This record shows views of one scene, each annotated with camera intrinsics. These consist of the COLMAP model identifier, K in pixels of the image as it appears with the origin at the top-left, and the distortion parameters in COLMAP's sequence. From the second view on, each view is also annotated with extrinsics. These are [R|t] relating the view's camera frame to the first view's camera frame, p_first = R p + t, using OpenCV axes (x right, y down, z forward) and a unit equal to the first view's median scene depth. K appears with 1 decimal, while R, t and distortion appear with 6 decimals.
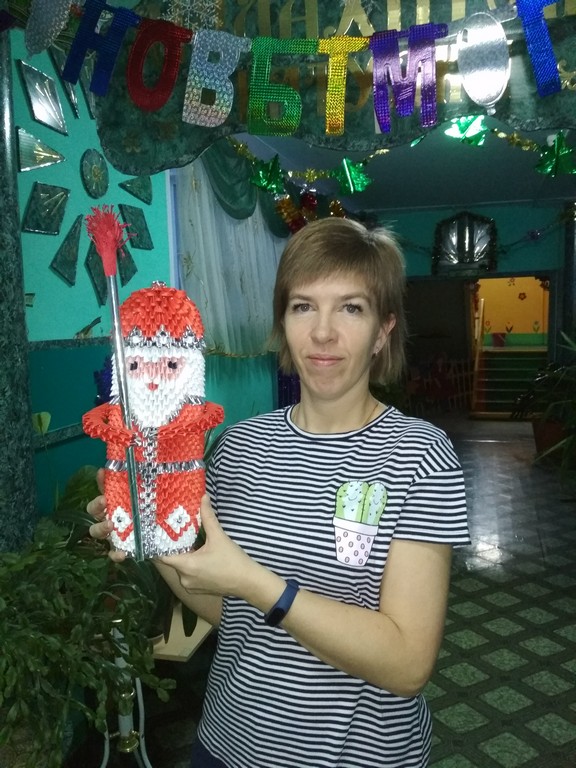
lens RADIAL K [[683.5, 0, 288.0], [0, 683.5, 384.0], [0, 0, 1]] dist [0.081191, -0.183092]
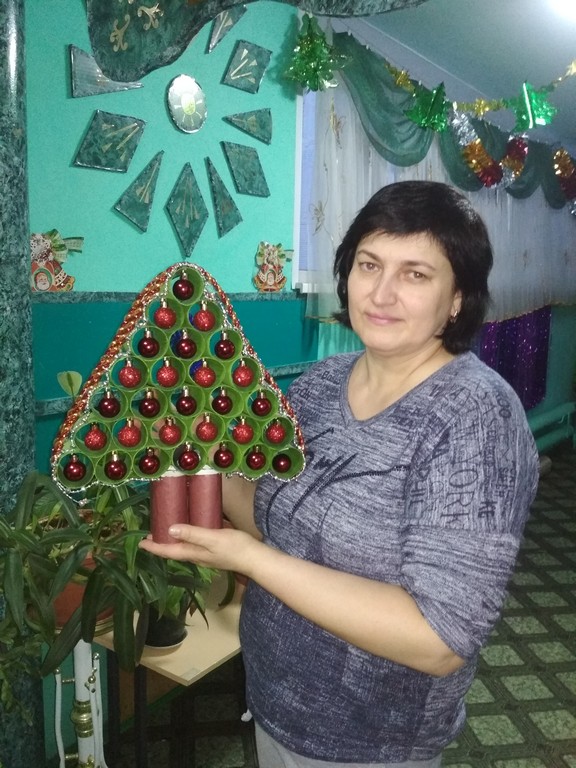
lens RADIAL K [[683.5, 0, 288.0], [0, 683.5, 384.0], [0, 0, 1]] dist [0.081191, -0.183092]
pose [[0.933434, 0.100971, -0.344247, 0.196618], [-0.085772, 0.994558, 0.059142, -0.018080], [0.348345, -0.025678, 0.937015, 0.247462]]
